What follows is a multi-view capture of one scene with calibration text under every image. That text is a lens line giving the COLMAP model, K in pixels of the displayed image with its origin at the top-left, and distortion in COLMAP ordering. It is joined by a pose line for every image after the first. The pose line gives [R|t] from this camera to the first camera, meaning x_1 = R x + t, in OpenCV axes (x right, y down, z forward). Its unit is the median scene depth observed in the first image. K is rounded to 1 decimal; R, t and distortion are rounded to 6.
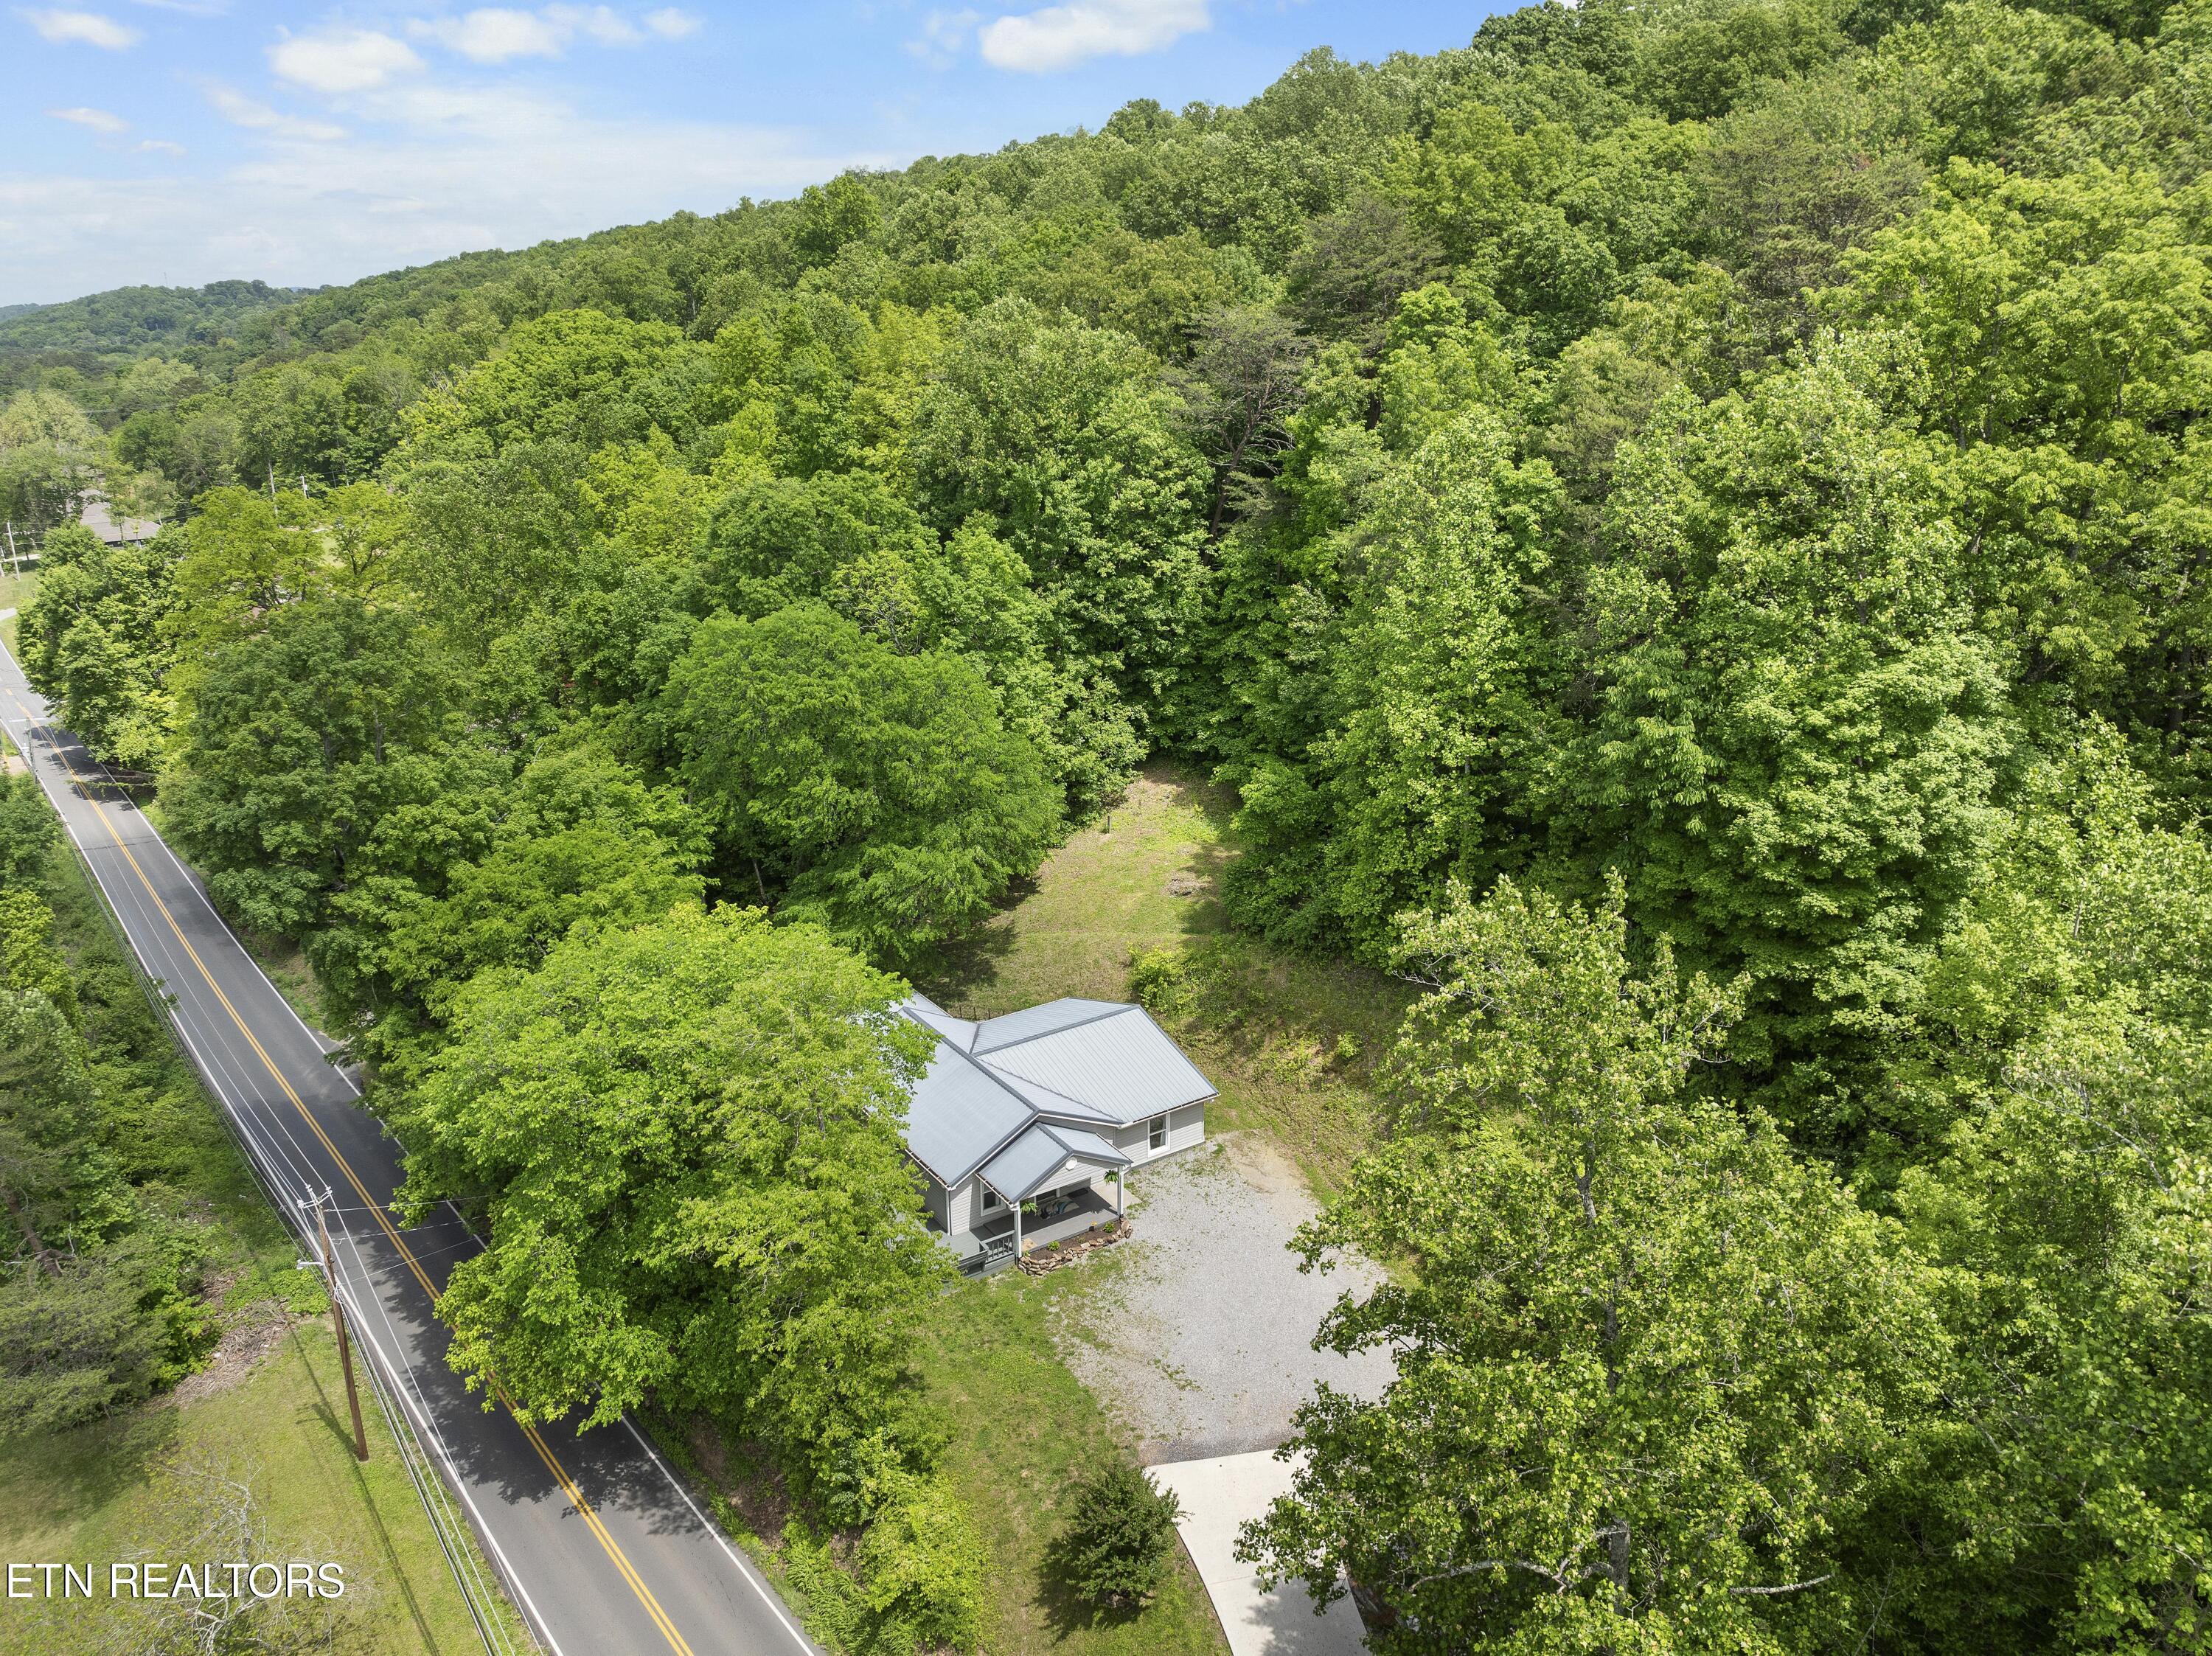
lens RADIAL K [[1560.7, 0, 1112.9], [0, 1560.7, 824.2], [0, 0, 1]] dist [-0.047571, 0.015968]
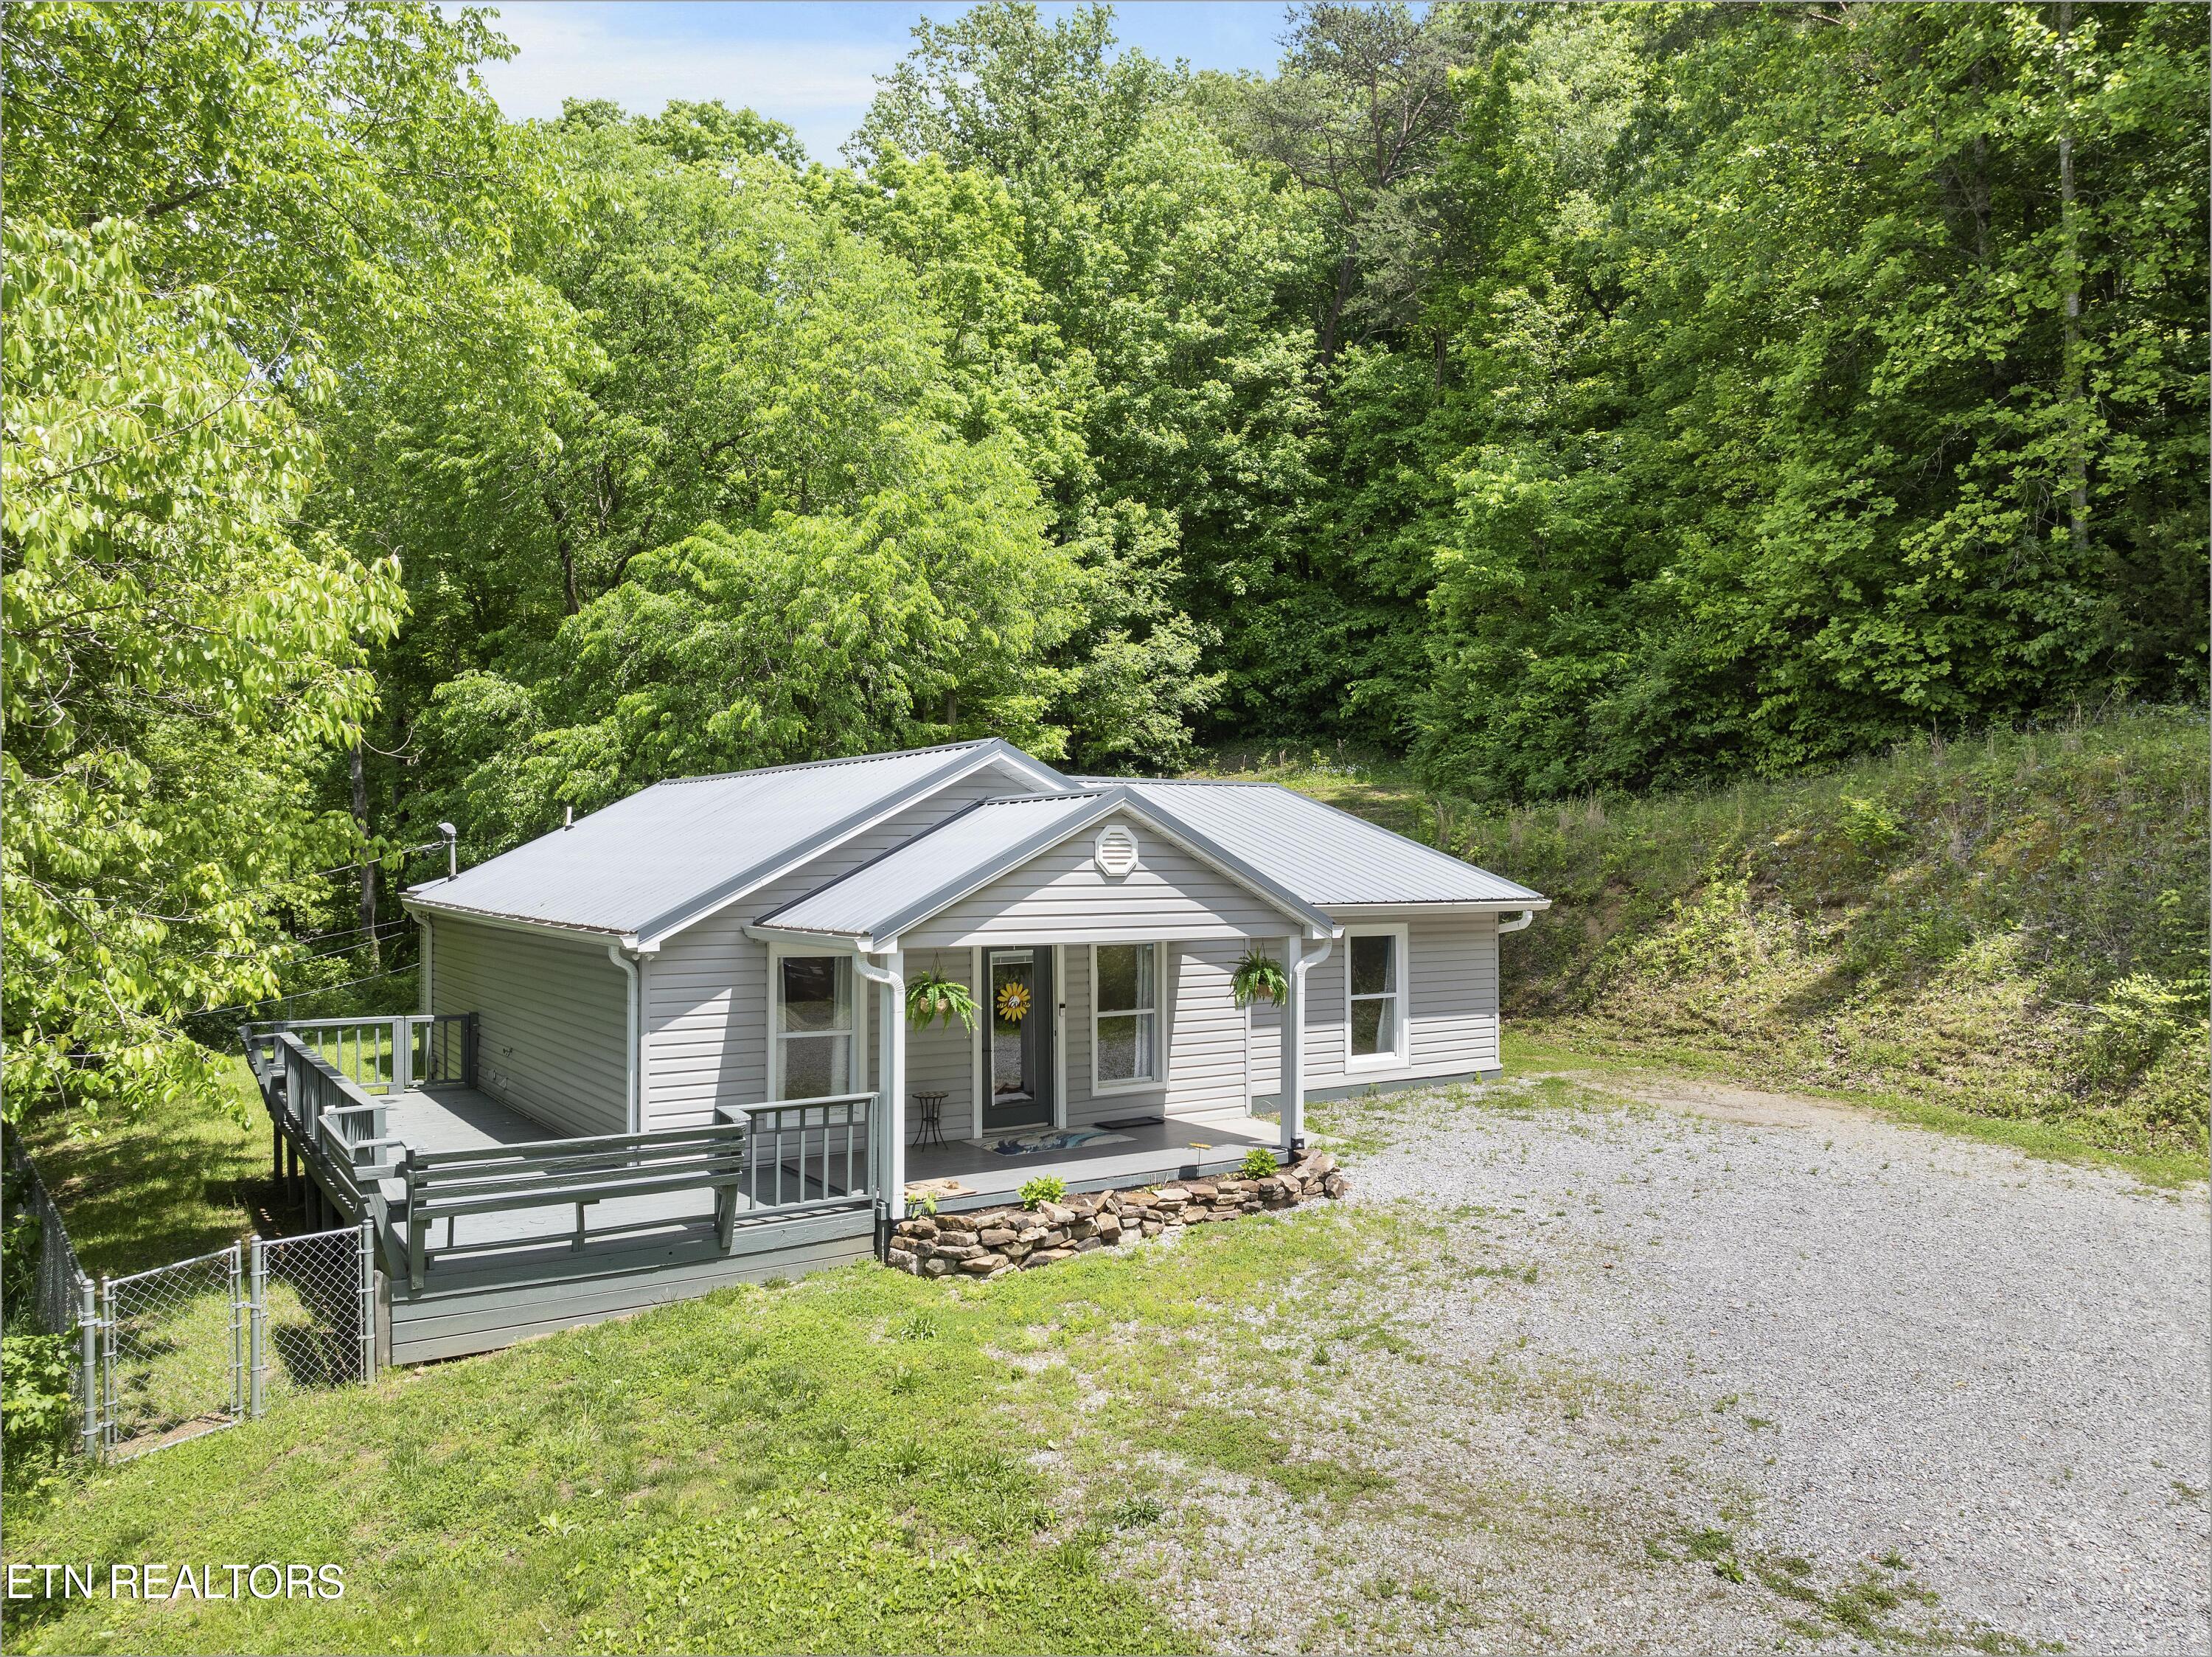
lens RADIAL K [[1560.8, 0, 1105.6], [0, 1560.8, 826.5], [0, 0, 1]] dist [-0.047571, 0.015968]
pose [[0.999978, 0.001632, -0.006467, -0.023895], [-0.003708, 0.941985, -0.335634, 0.266917], [0.005544, 0.335651, 0.941970, 0.673653]]
